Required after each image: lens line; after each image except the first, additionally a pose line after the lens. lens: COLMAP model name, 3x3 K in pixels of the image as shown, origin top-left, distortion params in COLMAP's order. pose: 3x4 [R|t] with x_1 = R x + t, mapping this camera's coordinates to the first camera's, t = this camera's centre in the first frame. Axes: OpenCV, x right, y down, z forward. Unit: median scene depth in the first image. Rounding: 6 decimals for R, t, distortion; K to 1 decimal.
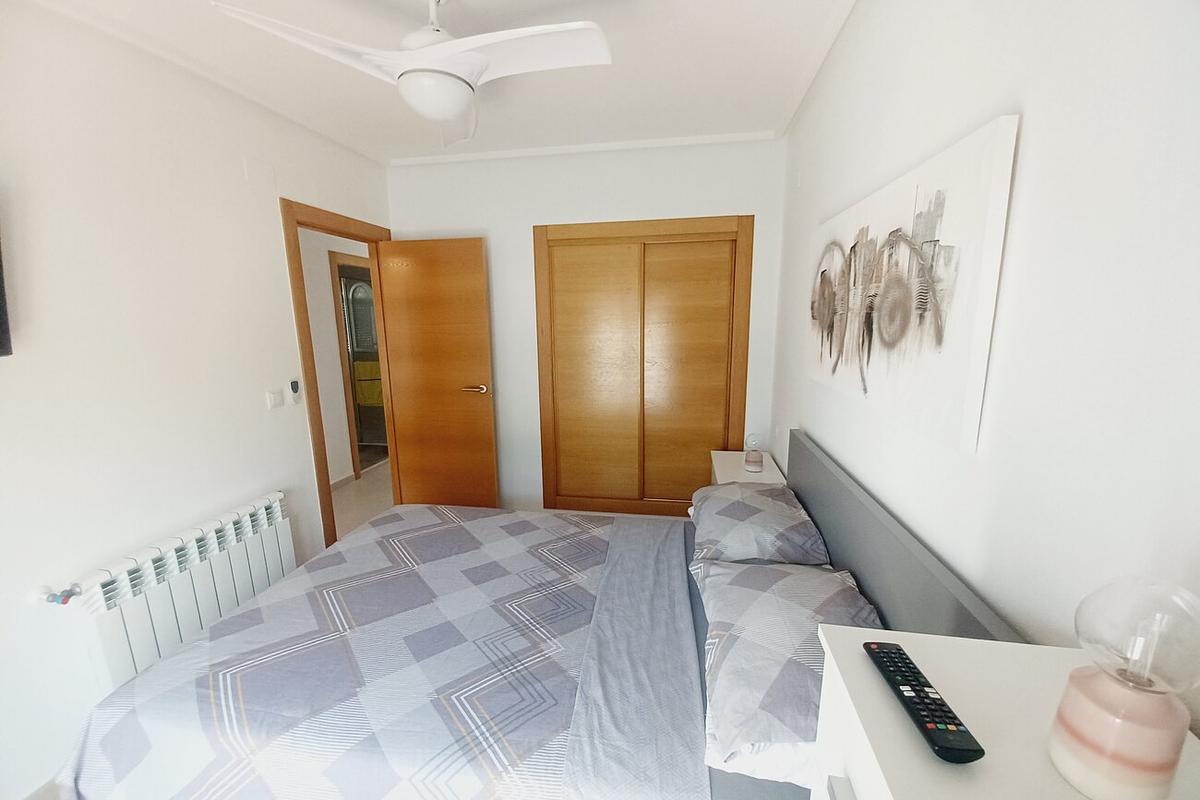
lens RADIAL K [[477.7, 0, 600.0], [0, 477.7, 400.0], [0, 0, 1]] dist [0.001473, -0.010450]
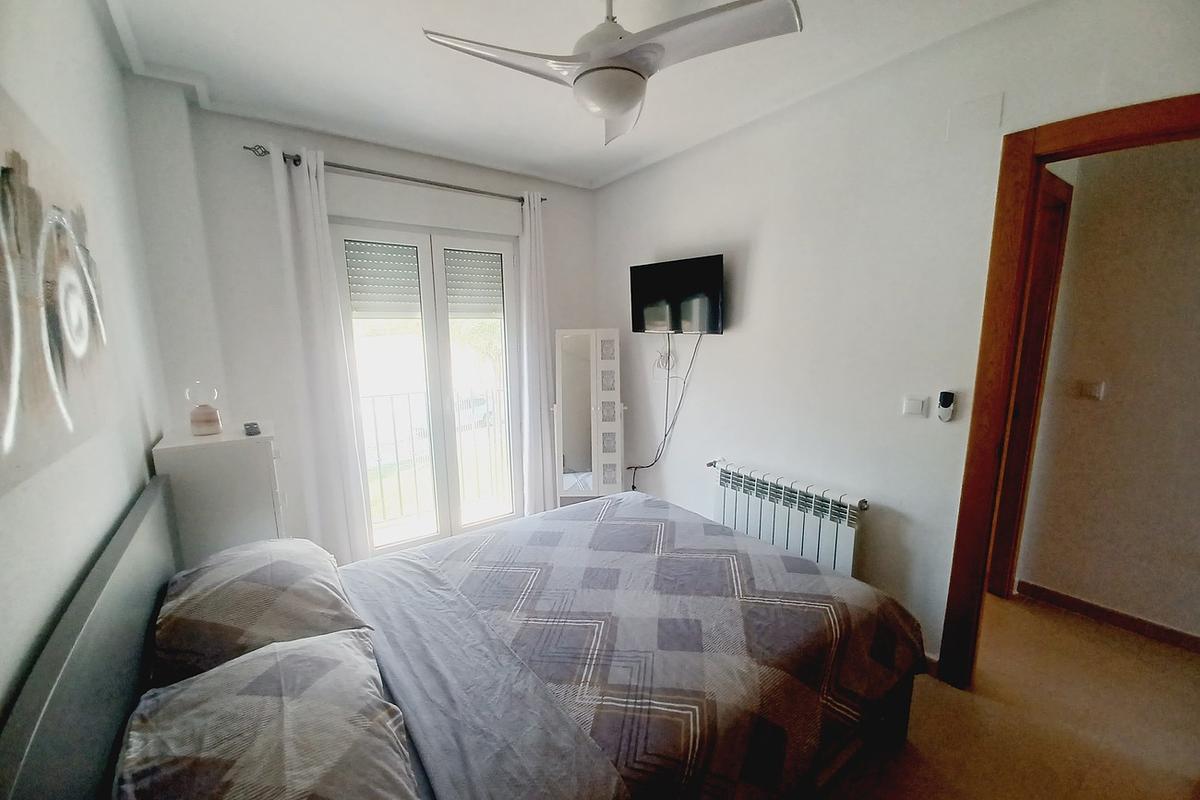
lens RADIAL K [[477.7, 0, 600.0], [0, 477.7, 400.0], [0, 0, 1]] dist [0.001473, -0.010450]
pose [[-0.707593, 0.119358, -0.696466, 0.385615], [-0.103136, 0.957630, 0.268900, -0.238218], [0.699053, 0.262103, -0.665303, 1.522802]]
